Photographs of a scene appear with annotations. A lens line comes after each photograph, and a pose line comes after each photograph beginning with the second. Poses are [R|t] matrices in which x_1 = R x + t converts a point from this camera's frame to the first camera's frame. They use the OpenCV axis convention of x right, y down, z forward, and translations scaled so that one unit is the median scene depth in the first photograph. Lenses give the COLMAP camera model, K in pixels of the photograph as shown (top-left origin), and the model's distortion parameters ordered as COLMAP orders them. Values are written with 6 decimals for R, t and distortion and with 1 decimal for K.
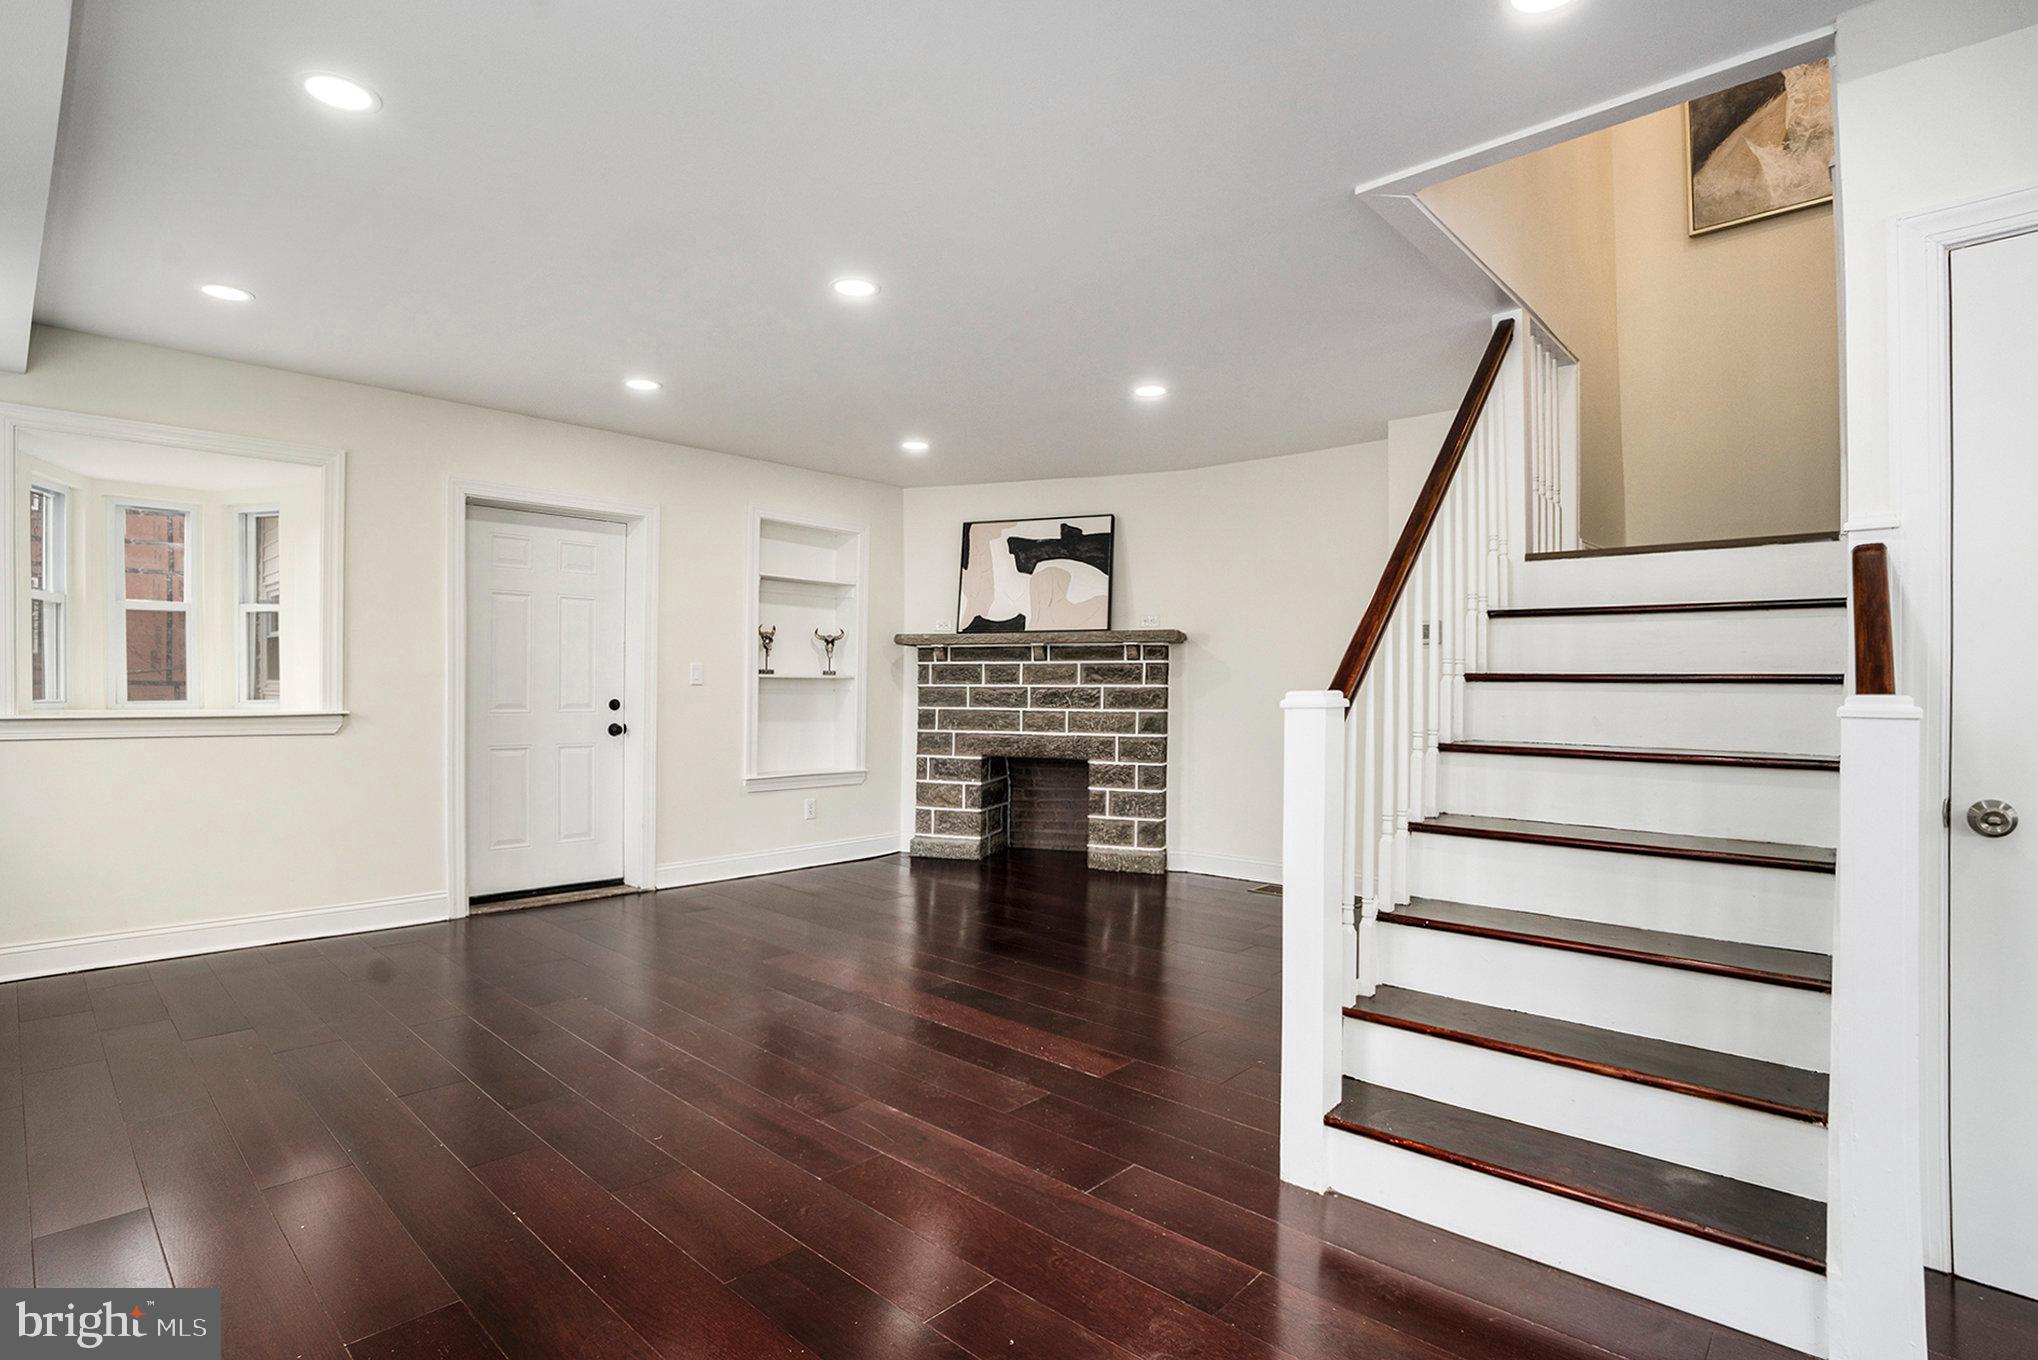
lens RADIAL K [[1013.6, 0, 1016.7], [0, 1013.6, 691.8], [0, 0, 1]] dist [-0.003364, -0.000652]
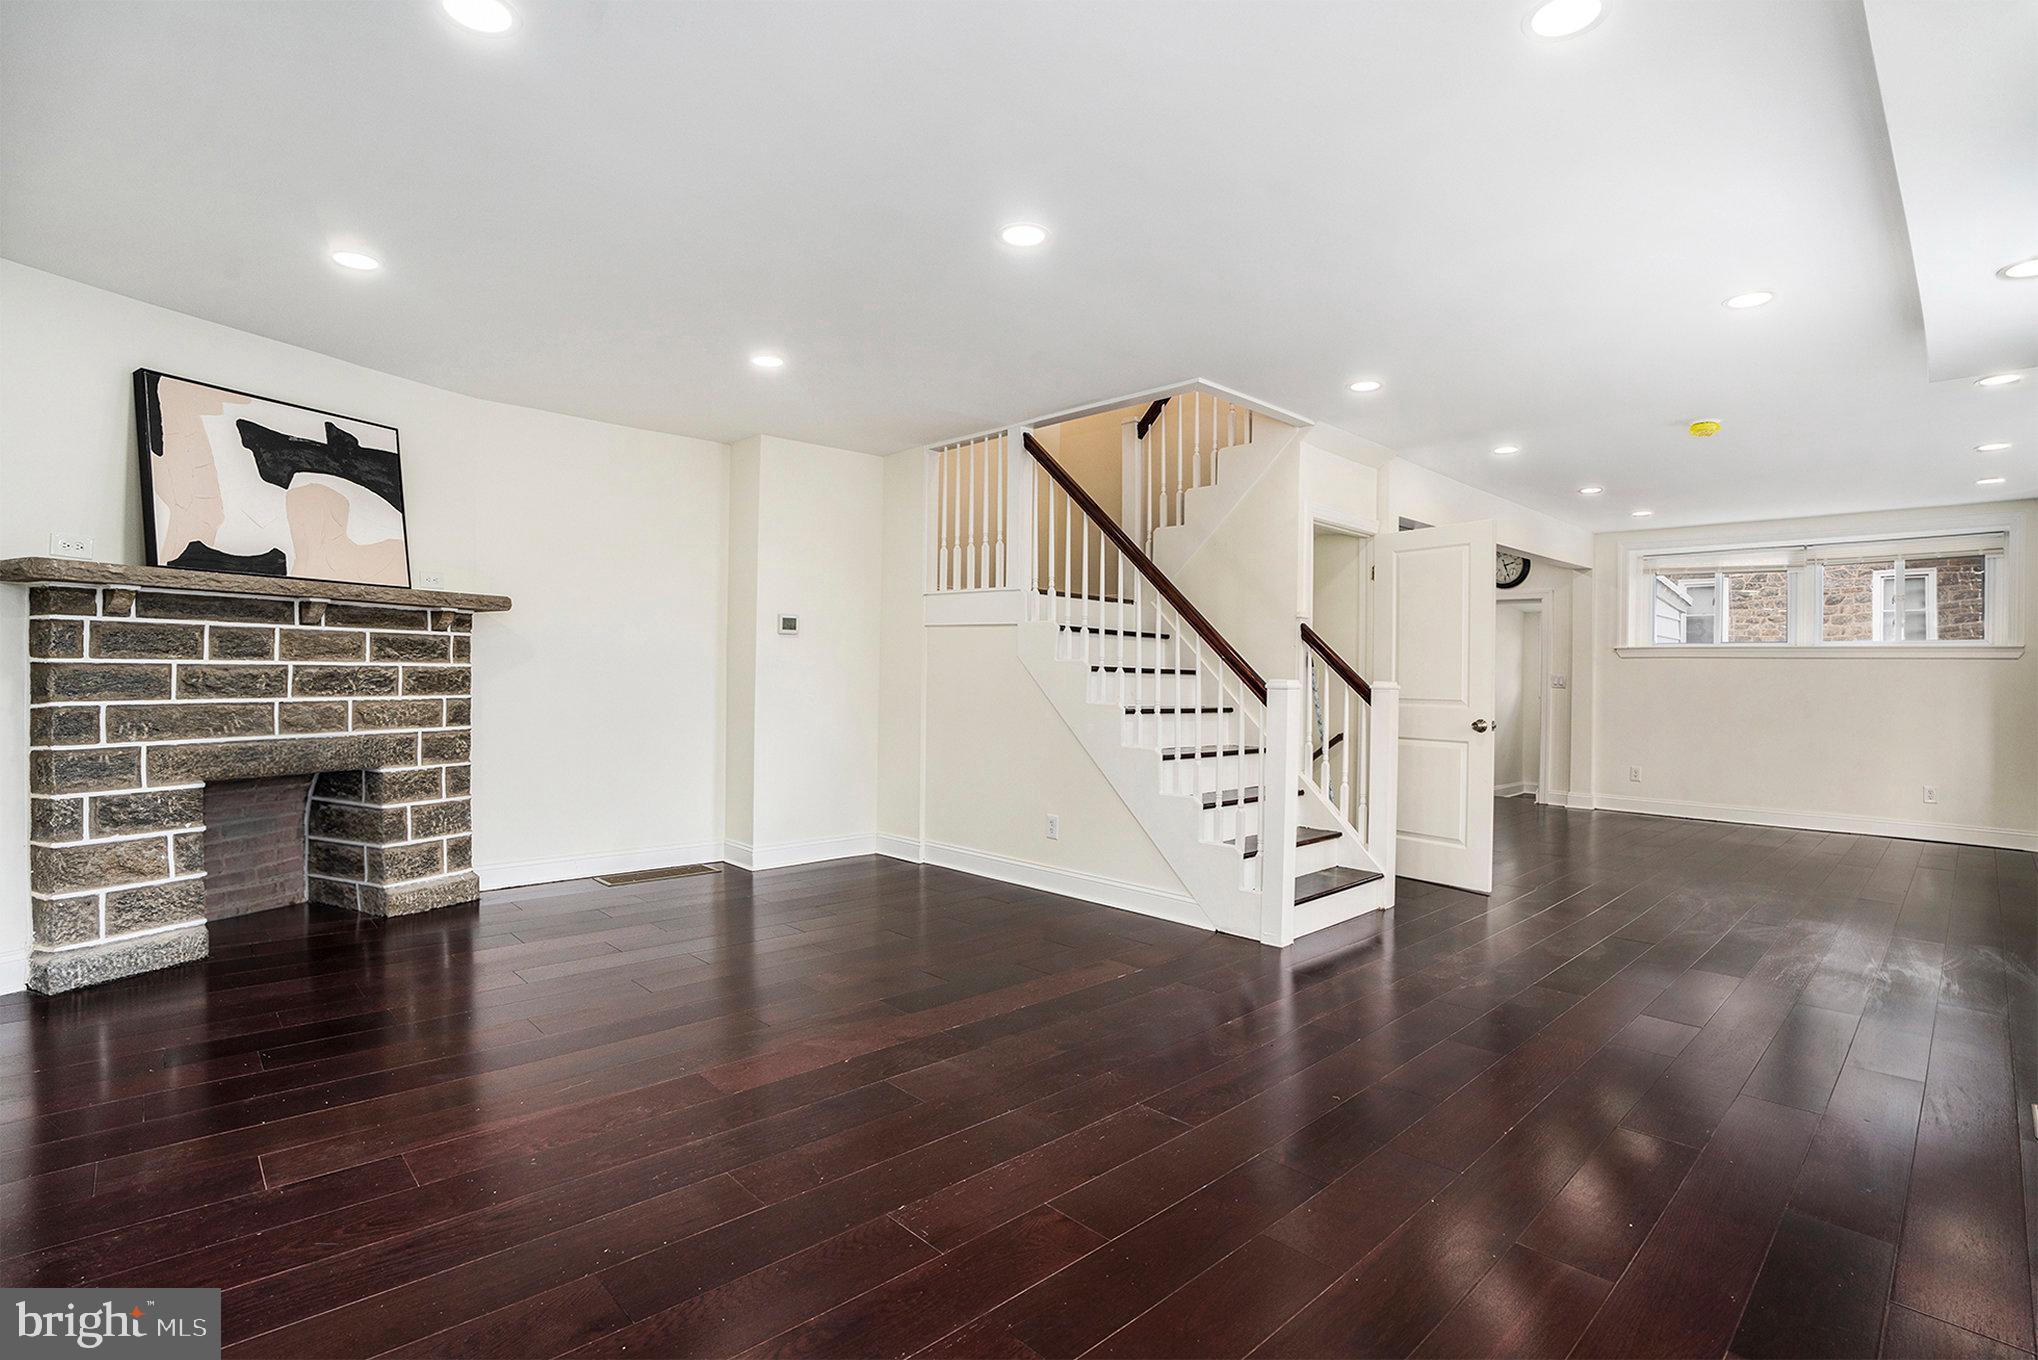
lens RADIAL K [[978.2, 0, 1019.0], [0, 978.2, 680.0], [0, 0, 1]] dist [0.000893, 0.000212]
pose [[0.070806, -0.012589, 0.997411, -0.580693], [-0.016272, 0.999773, 0.013774, -0.011308], [-0.997357, -0.017205, 0.070585, 0.500579]]
